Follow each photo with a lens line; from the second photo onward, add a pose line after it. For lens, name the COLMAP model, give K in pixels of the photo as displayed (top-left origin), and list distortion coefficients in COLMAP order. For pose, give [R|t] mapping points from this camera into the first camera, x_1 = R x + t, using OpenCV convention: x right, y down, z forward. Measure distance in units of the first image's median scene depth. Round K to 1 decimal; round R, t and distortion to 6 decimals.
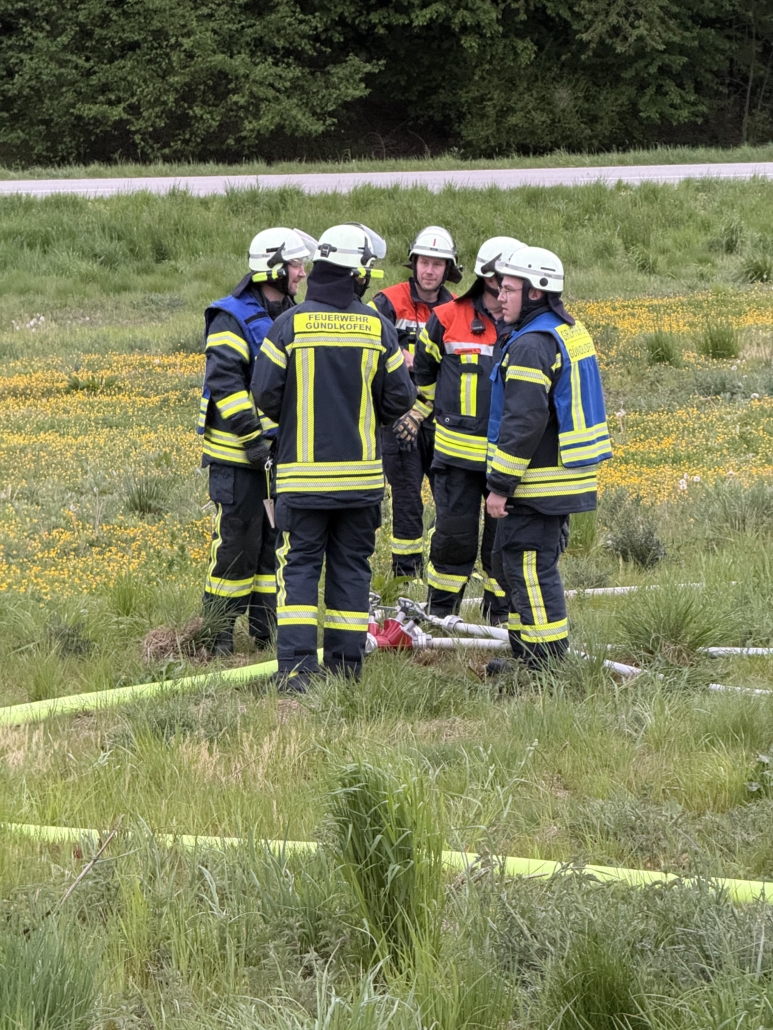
lens RADIAL K [[3599.8, 0, 386.5], [0, 3599.8, 515.0], [0, 0, 1]] dist [-0.185263, 0.000000]
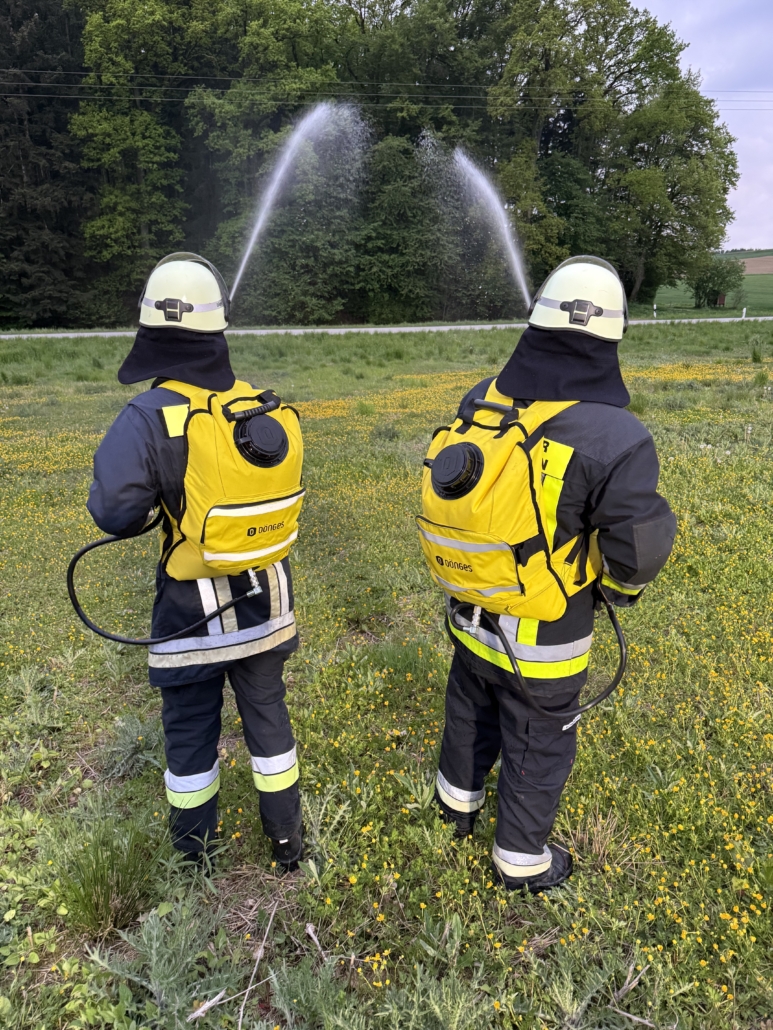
lens RADIAL K [[714.5, 0, 386.4], [0, 714.5, 515.8], [0, 0, 1]] dist [-0.000290, -0.007644]
pose [[0.997989, -0.014531, 0.061695, -0.009689], [0.004986, 0.988349, 0.152120, -0.019492], [-0.063186, -0.151507, 0.986435, 0.253258]]
